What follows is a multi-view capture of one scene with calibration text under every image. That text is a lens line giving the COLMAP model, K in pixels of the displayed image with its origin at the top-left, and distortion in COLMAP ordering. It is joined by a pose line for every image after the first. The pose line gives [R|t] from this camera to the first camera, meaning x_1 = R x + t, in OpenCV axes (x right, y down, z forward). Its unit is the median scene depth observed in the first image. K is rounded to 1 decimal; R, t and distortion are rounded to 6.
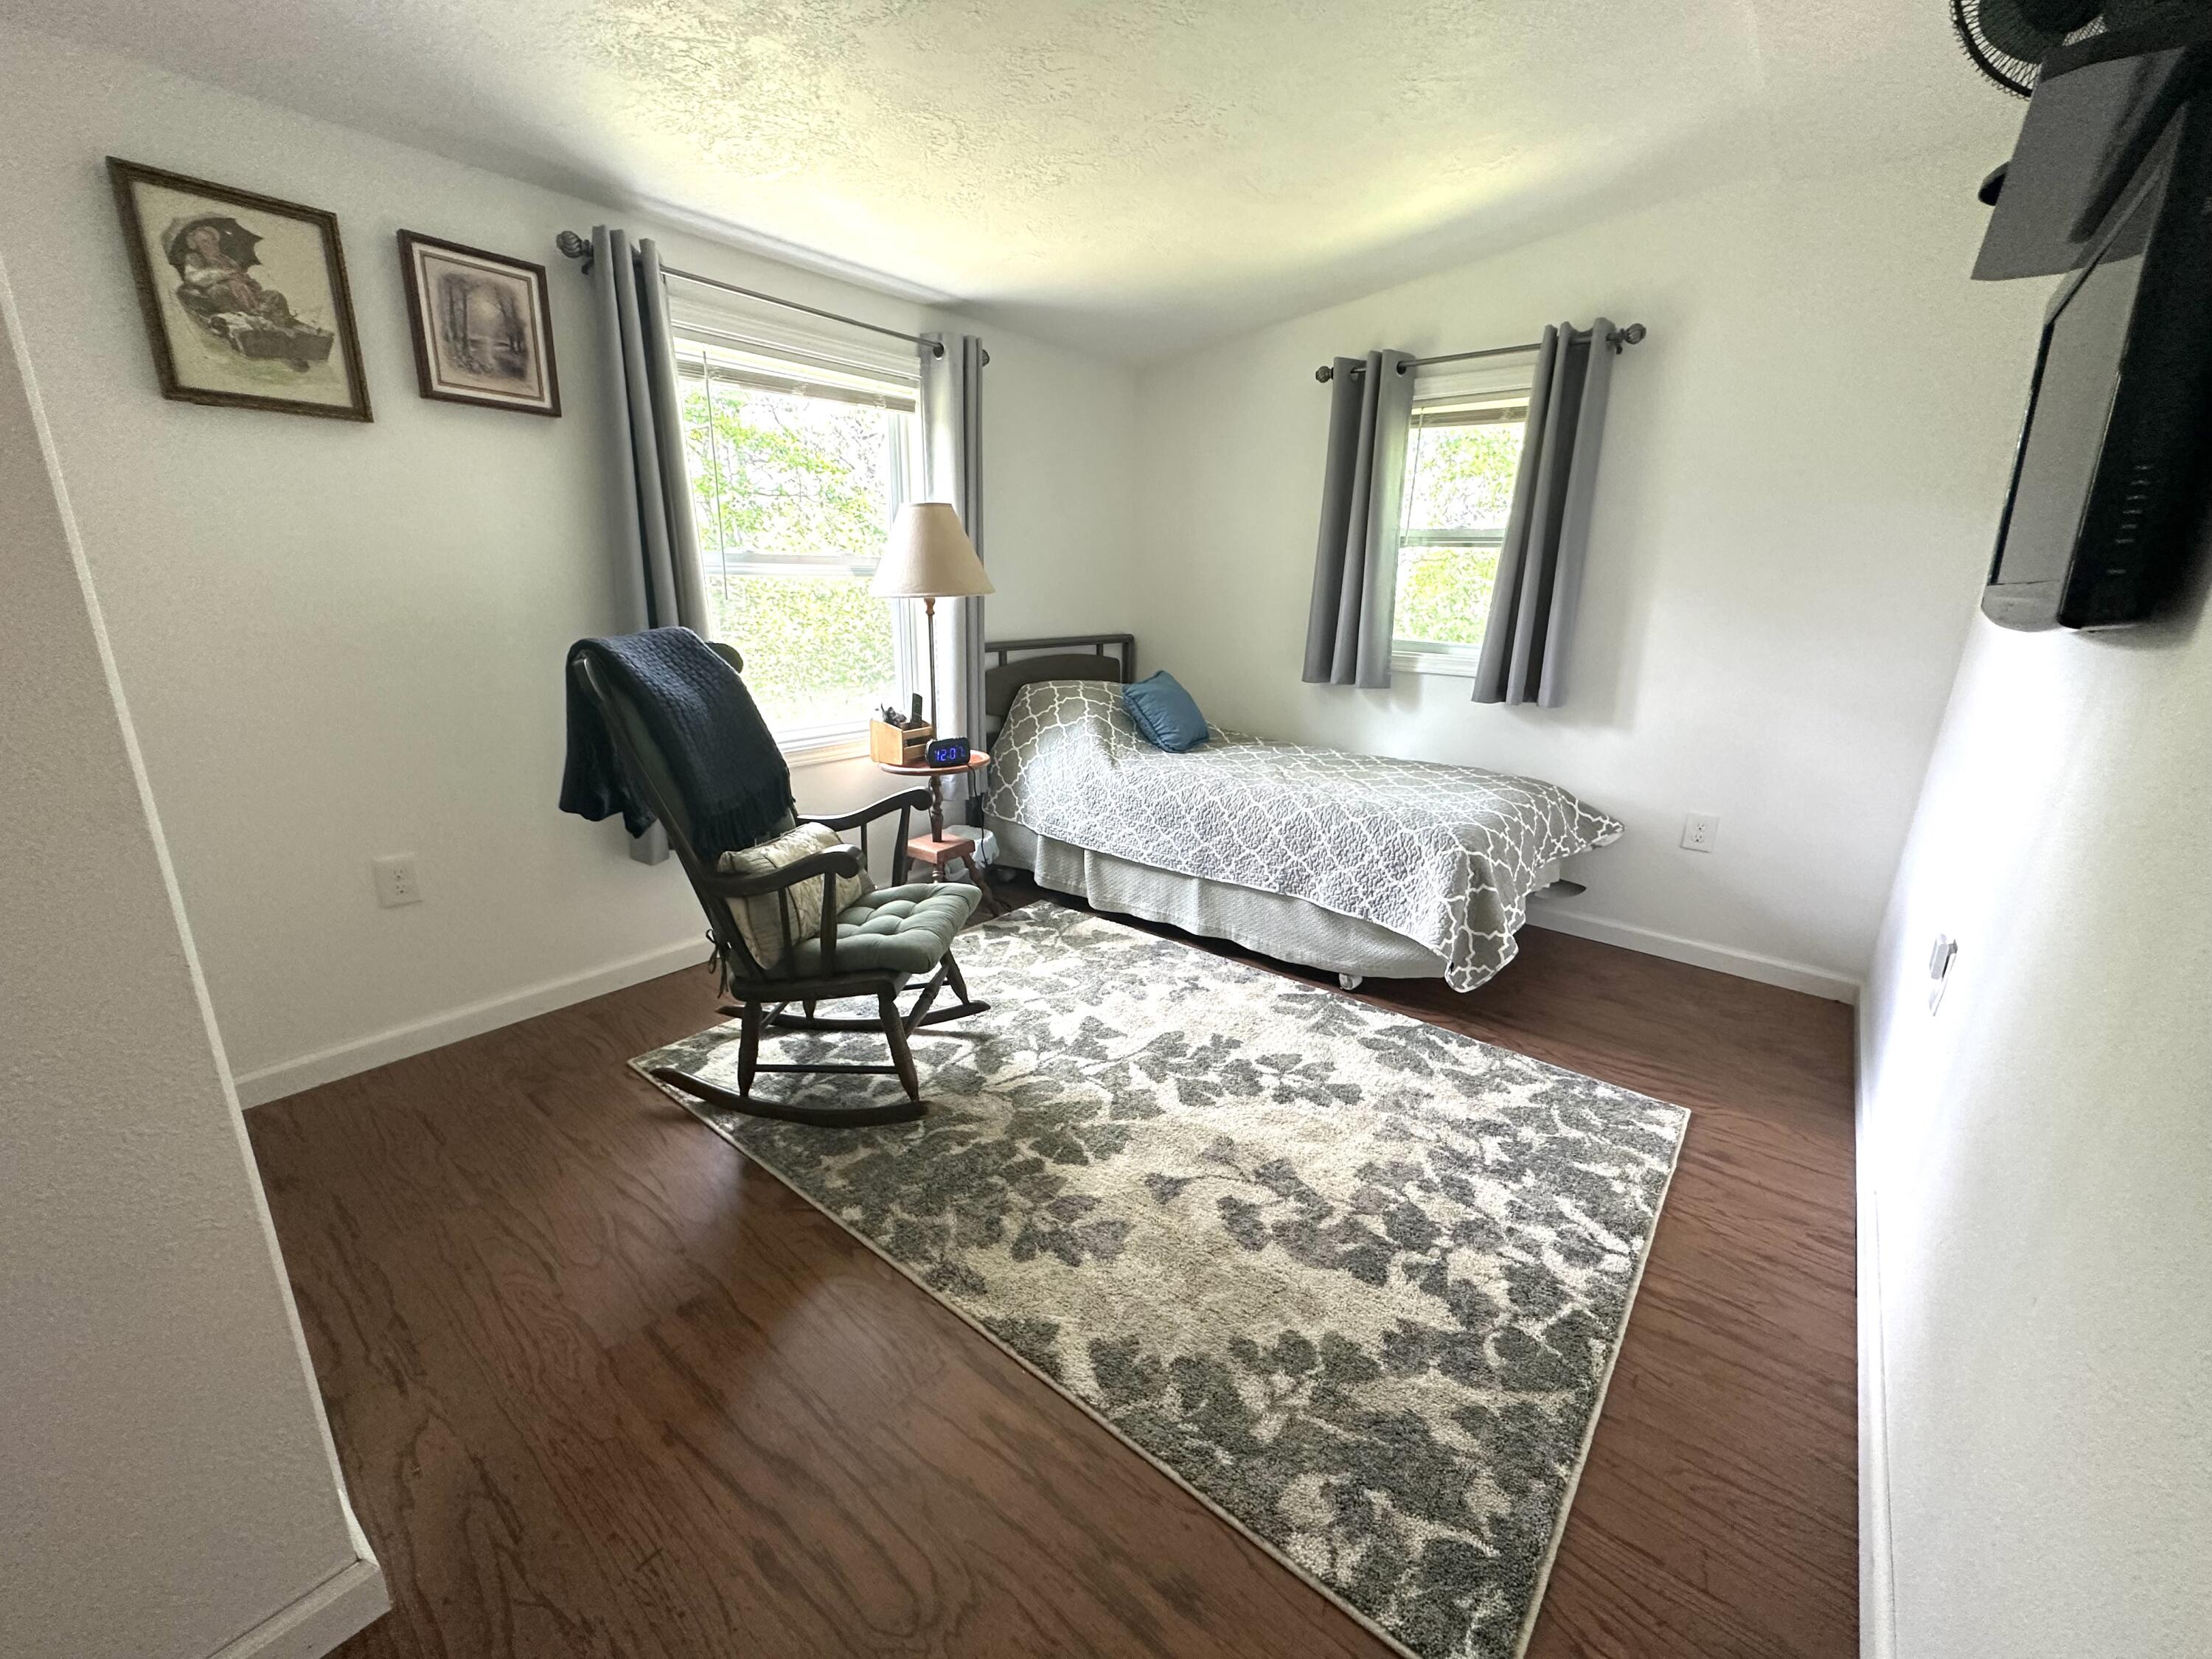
lens RADIAL K [[888.7, 0, 1106.0], [0, 888.7, 829.5], [0, 0, 1]] dist [-0.000850, 0.000425]
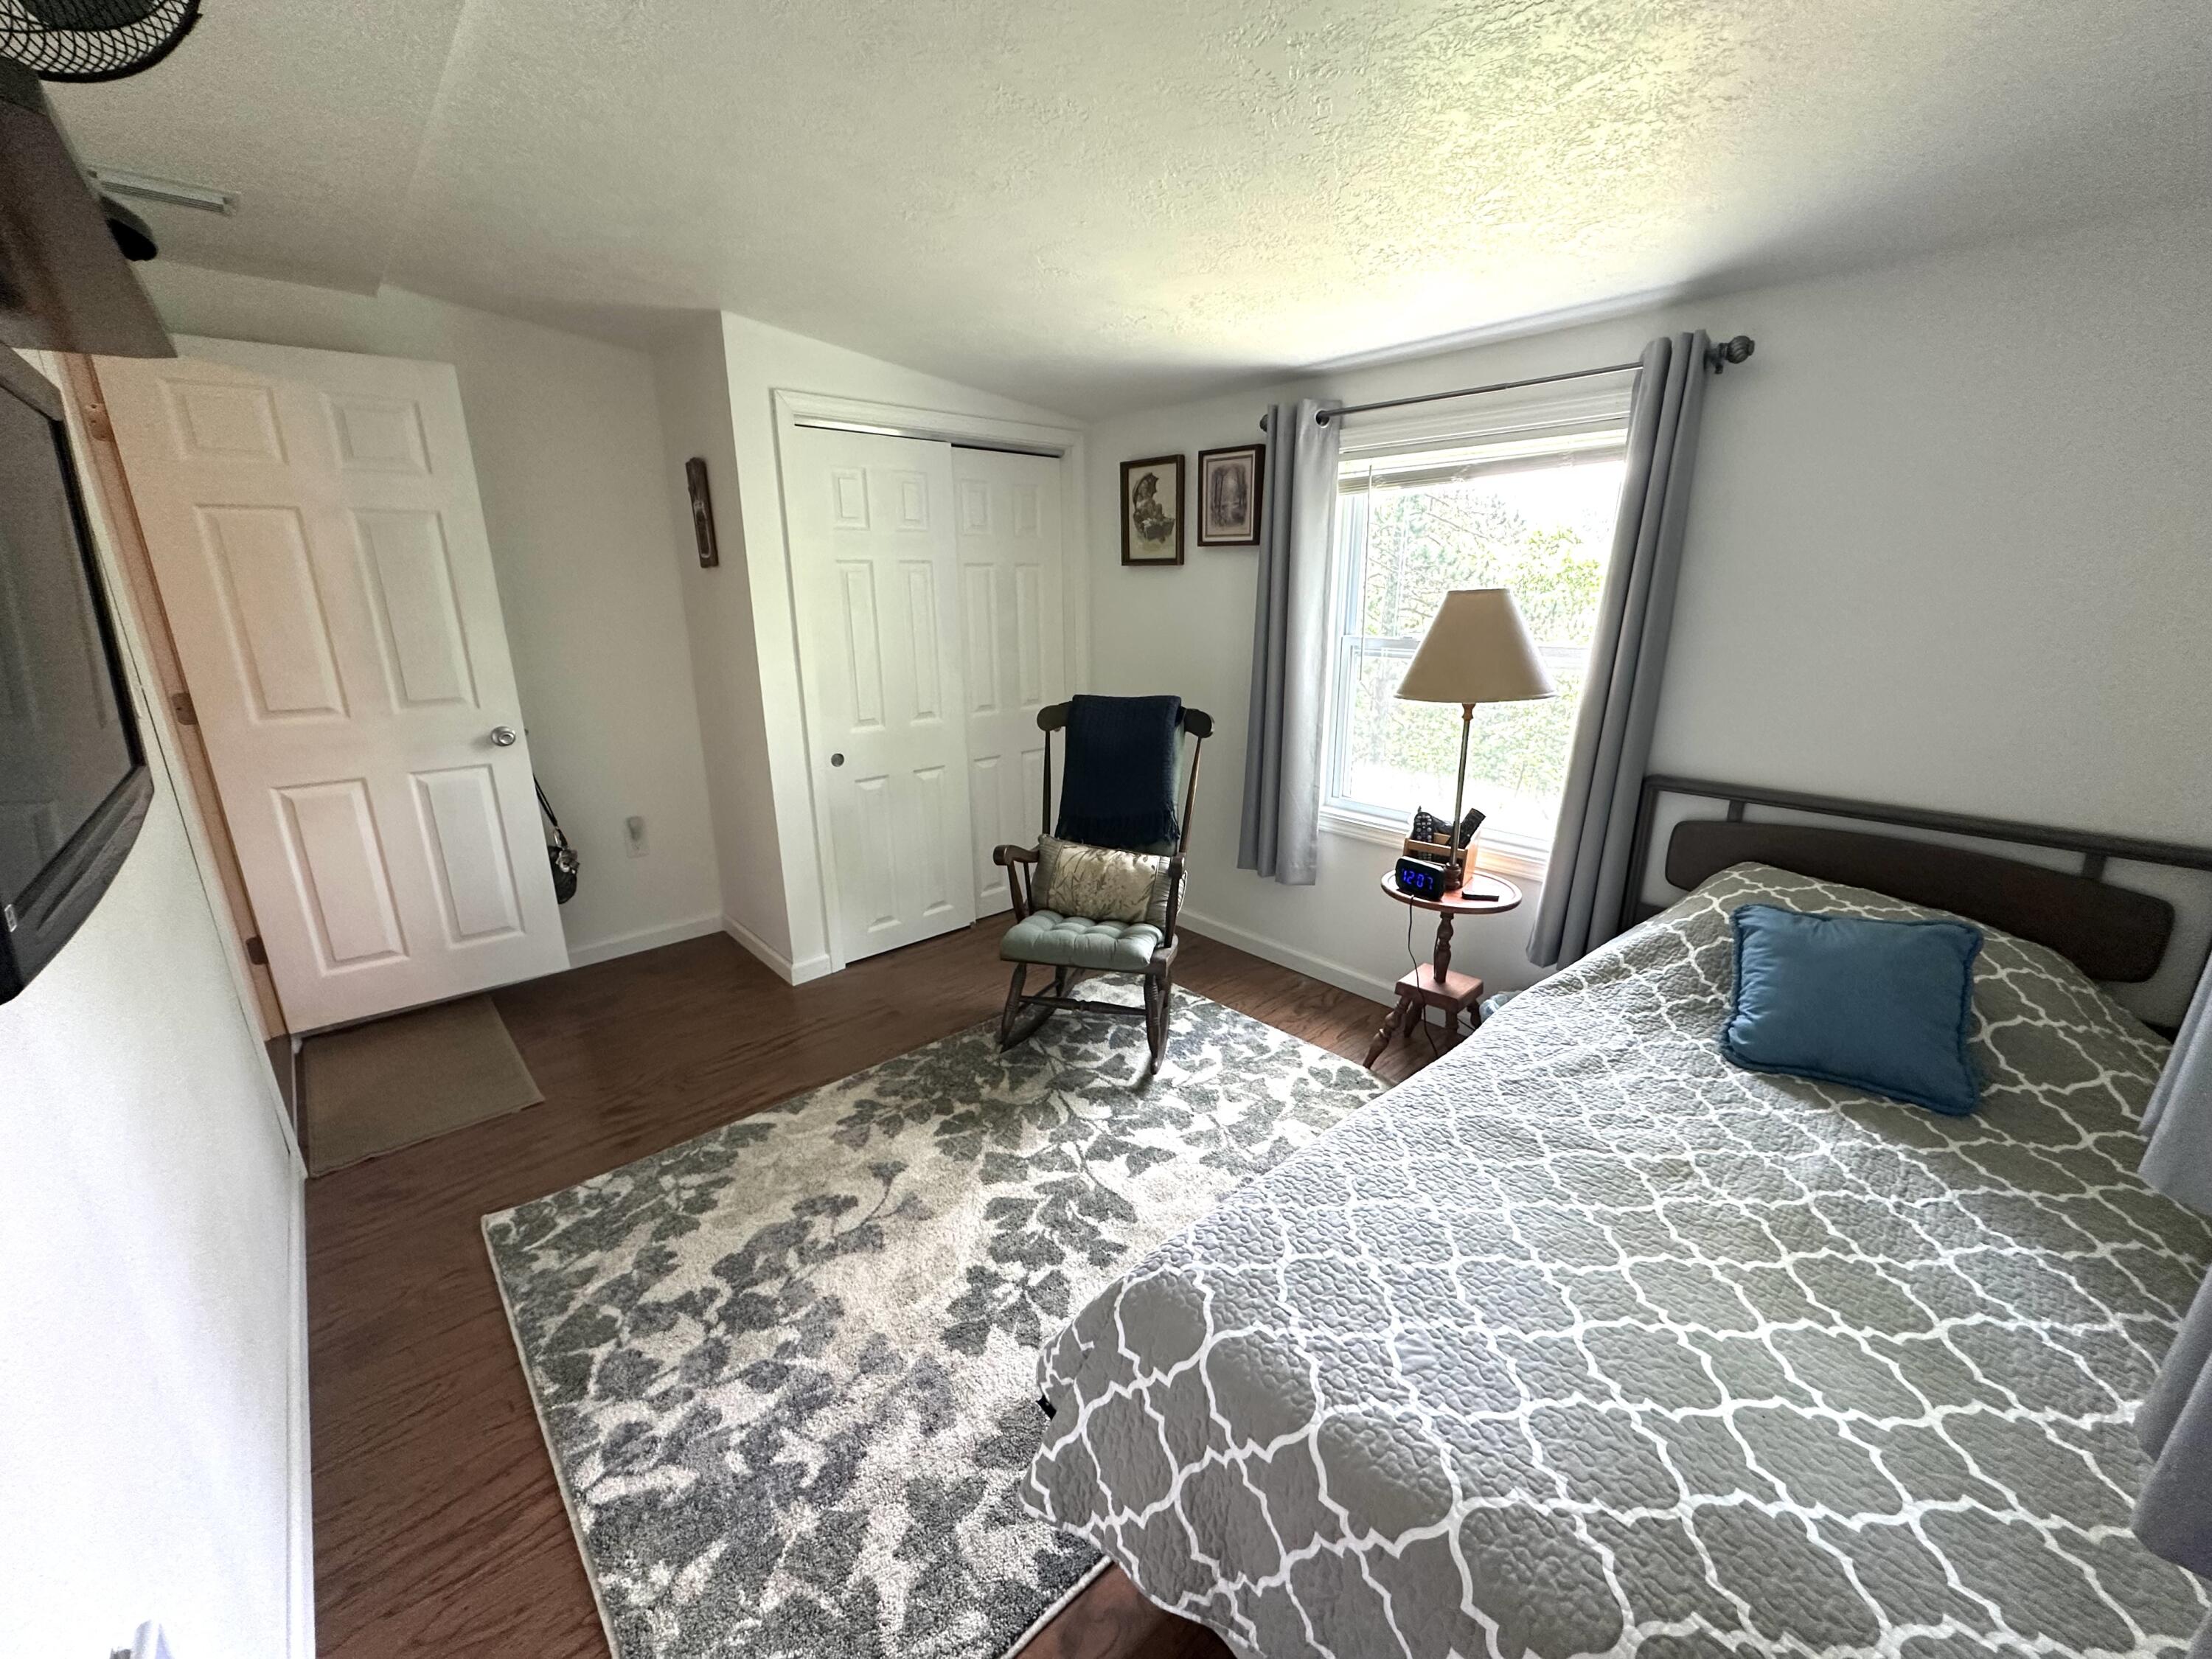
lens RADIAL K [[888.7, 0, 1106.0], [0, 888.7, 829.5], [0, 0, 1]] dist [-0.000850, 0.000425]
pose [[-0.160192, 0.247865, -0.955459, 1.096881], [-0.270441, 0.919900, 0.283982, -0.473789], [0.949316, 0.303887, -0.080327, 1.263033]]
